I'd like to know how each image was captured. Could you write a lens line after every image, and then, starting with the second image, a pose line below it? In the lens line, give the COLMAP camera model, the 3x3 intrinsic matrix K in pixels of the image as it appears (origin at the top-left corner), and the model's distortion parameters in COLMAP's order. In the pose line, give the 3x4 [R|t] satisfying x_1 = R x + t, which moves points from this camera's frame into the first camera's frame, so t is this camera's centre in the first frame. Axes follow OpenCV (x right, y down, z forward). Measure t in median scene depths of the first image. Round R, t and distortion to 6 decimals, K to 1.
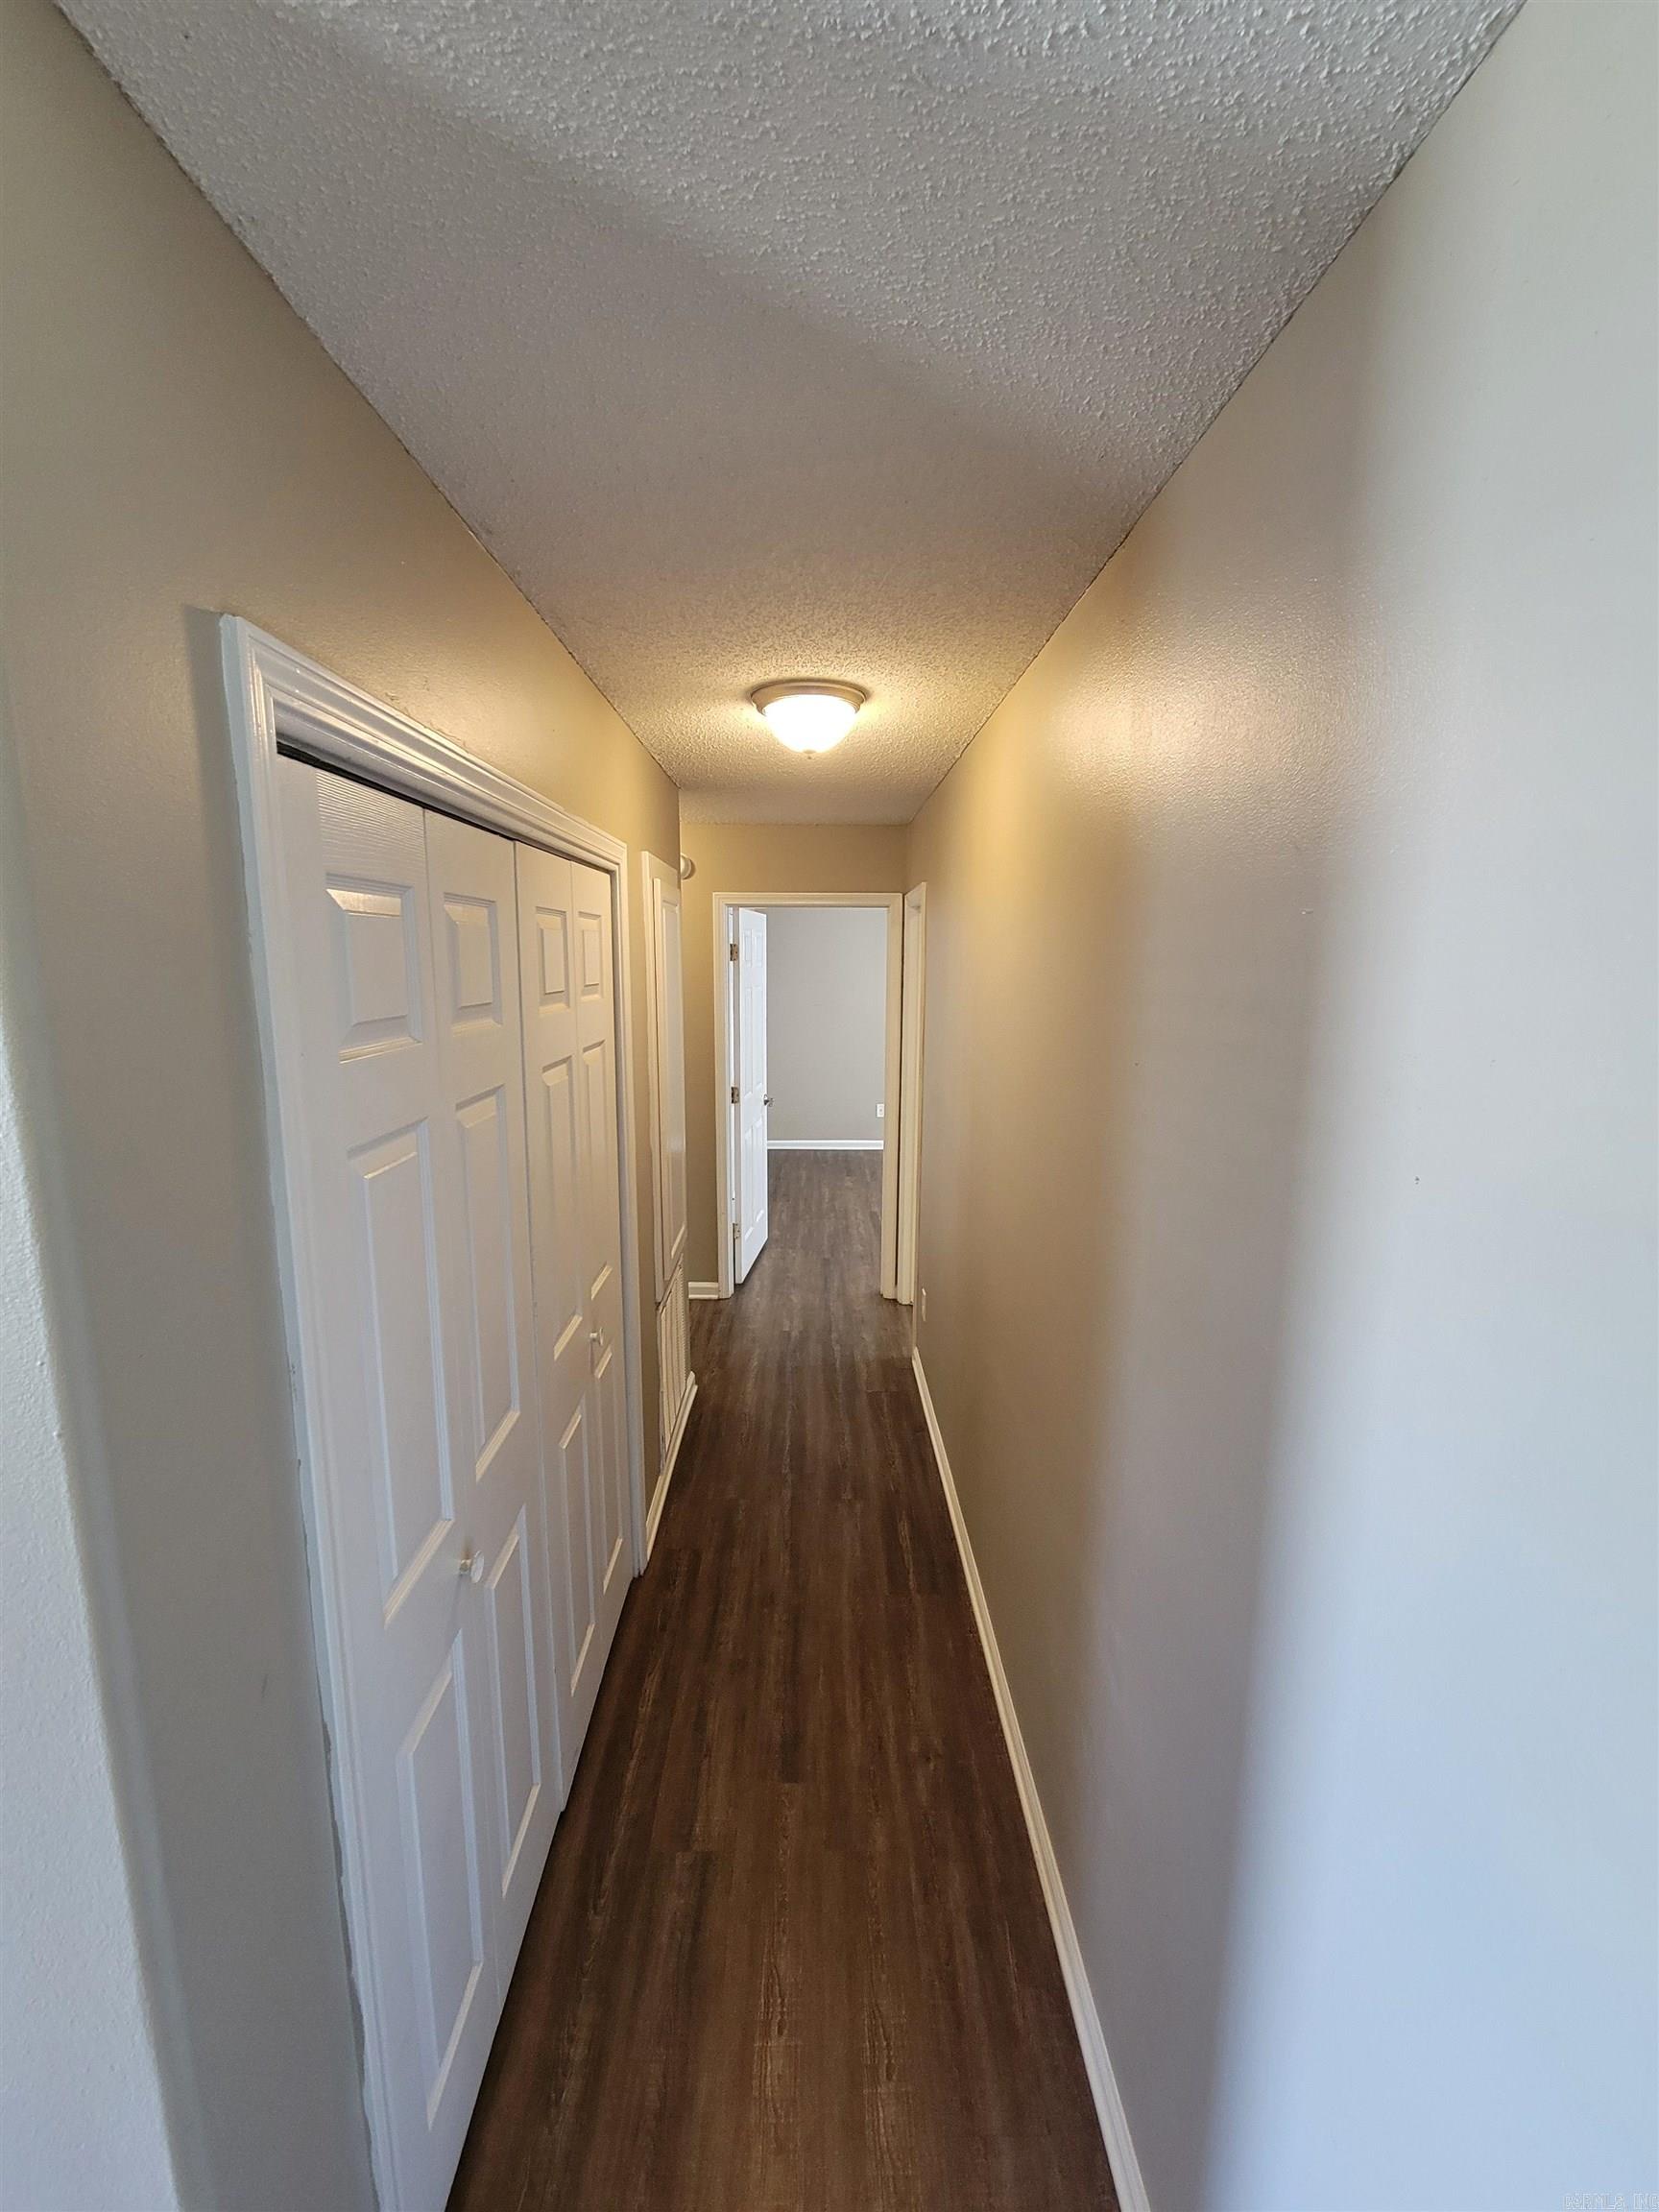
lens RADIAL K [[901.5, 0, 829.5], [0, 901.5, 1106.0], [0, 0, 1]] dist [0.000554, -0.000594]
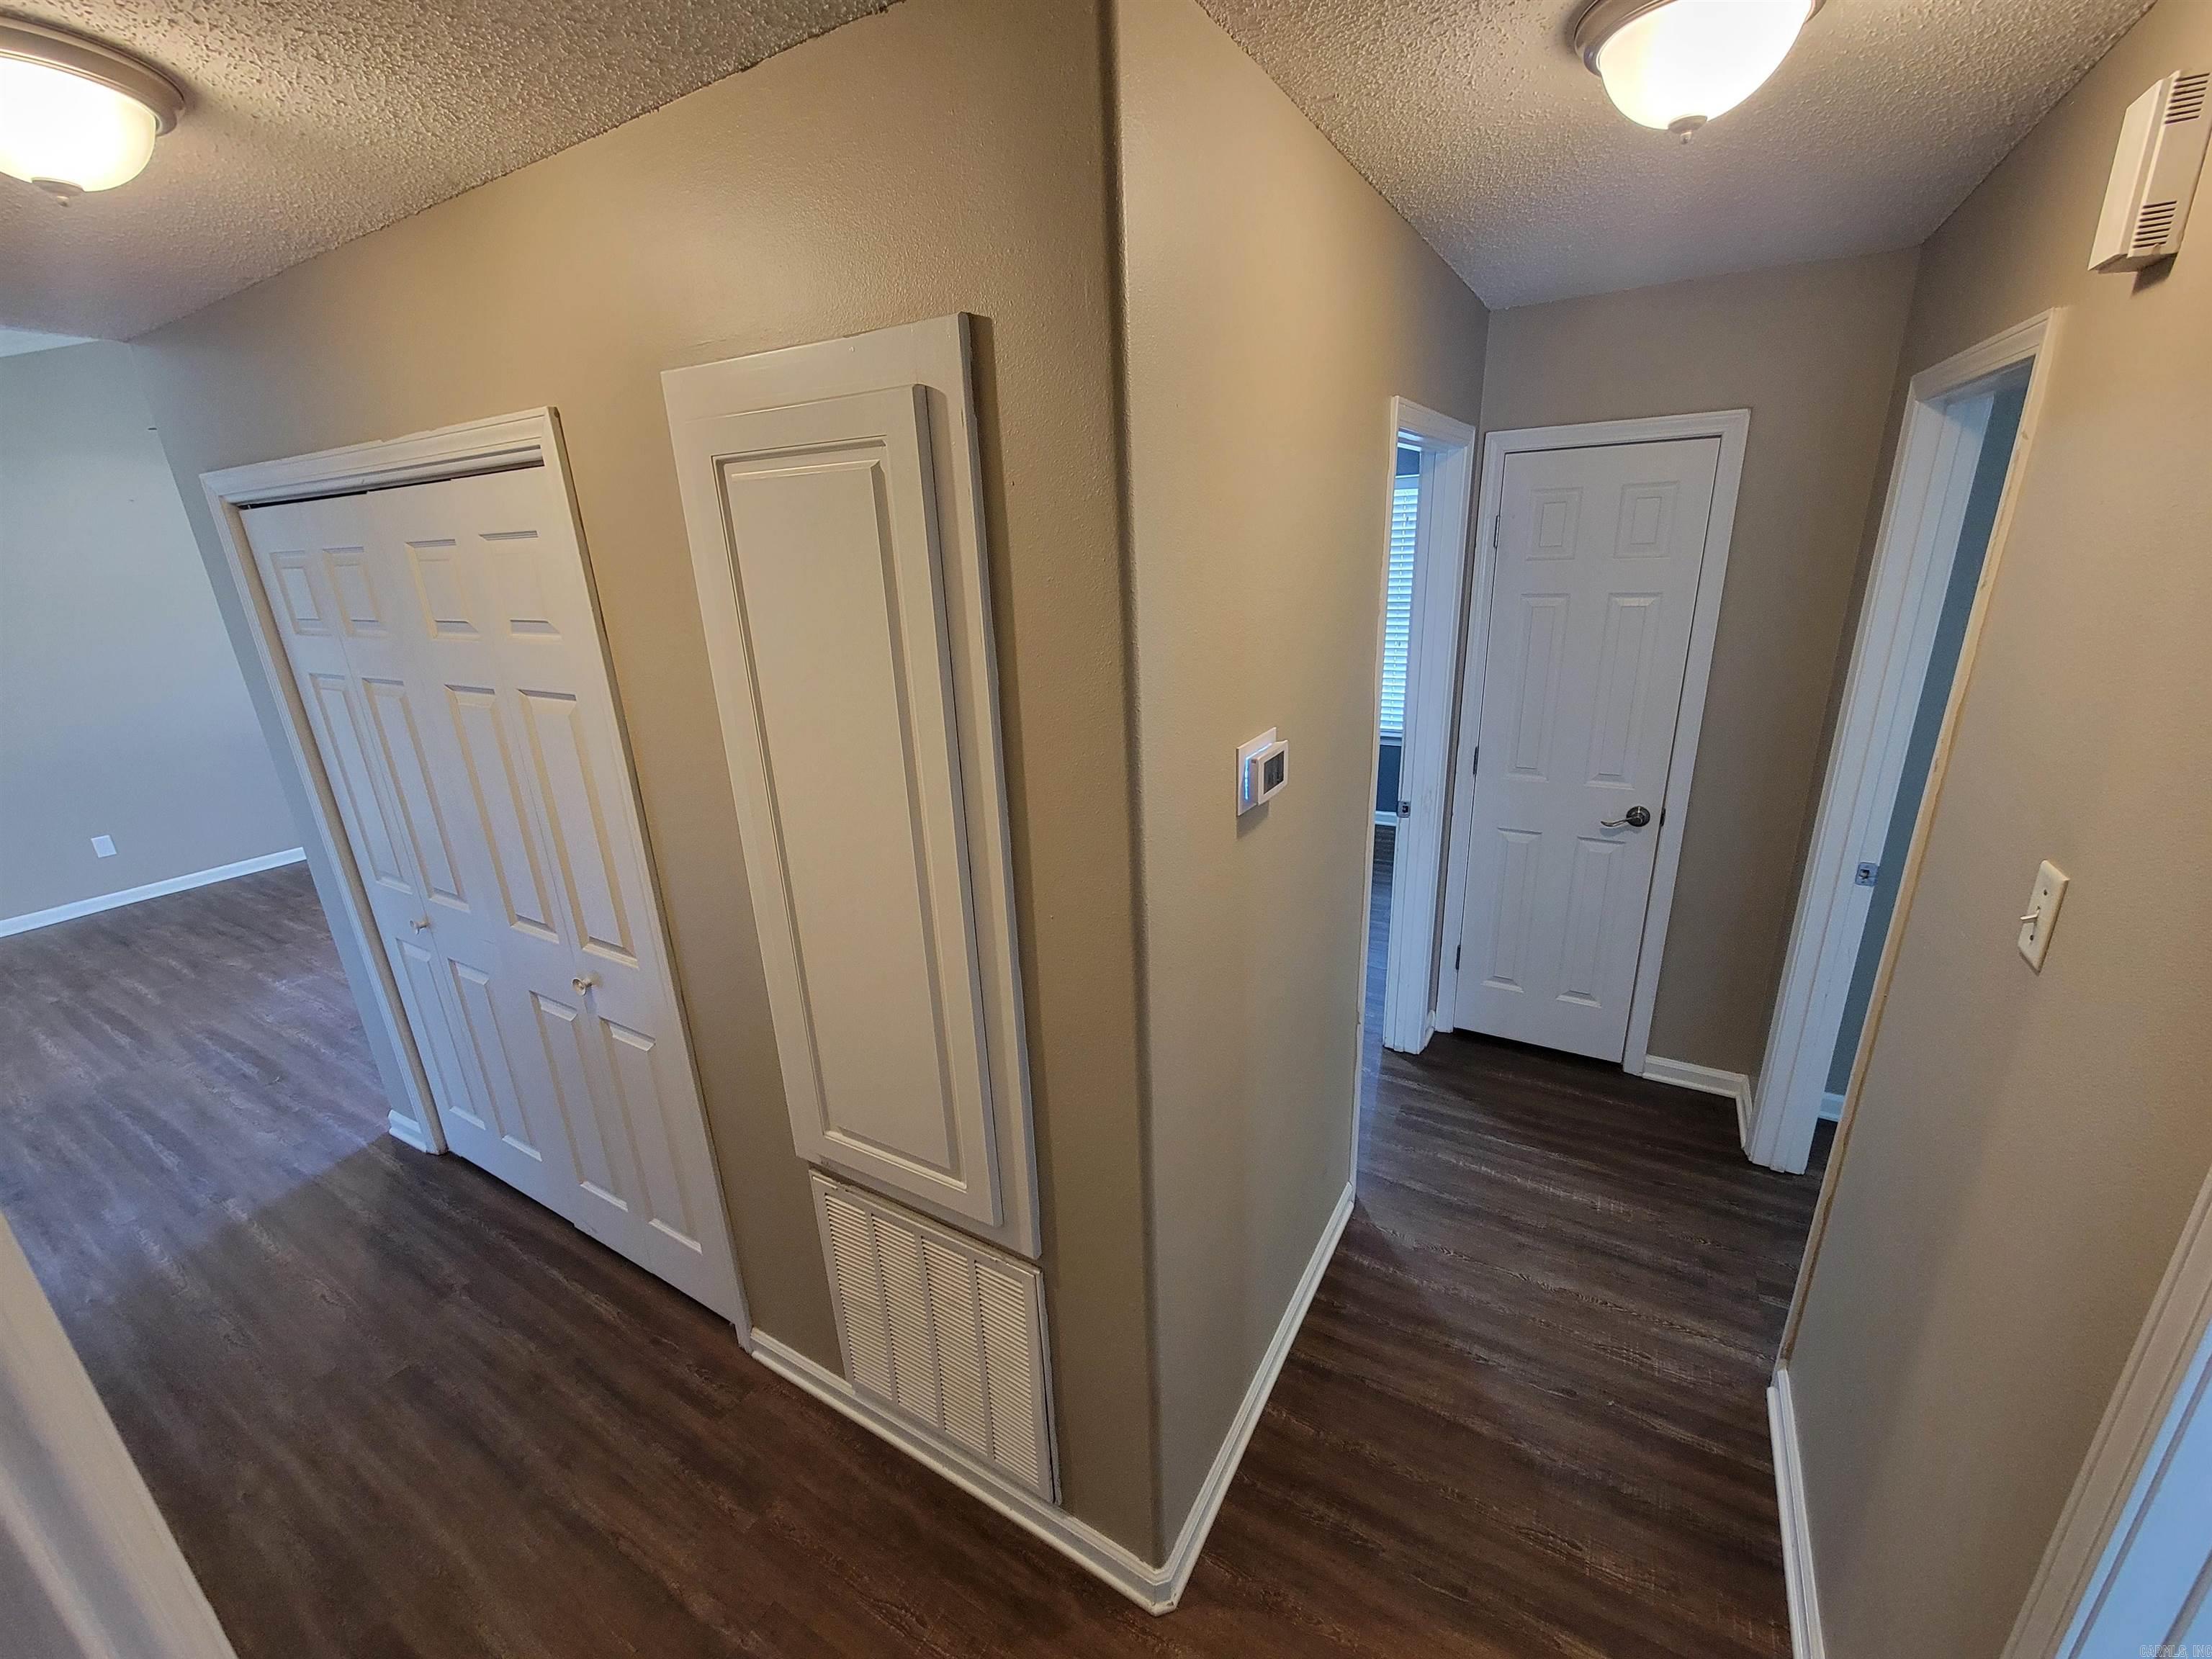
lens RADIAL K [[901.5, 0, 1099.2], [0, 901.5, 839.4], [0, 0, 1]] dist [0.000554, -0.000594]
pose [[-0.528935, 0.286055, -0.798999, 0.169227], [-0.109431, 0.910632, 0.398465, -0.310597], [0.841577, 0.298197, -0.450362, 1.717255]]
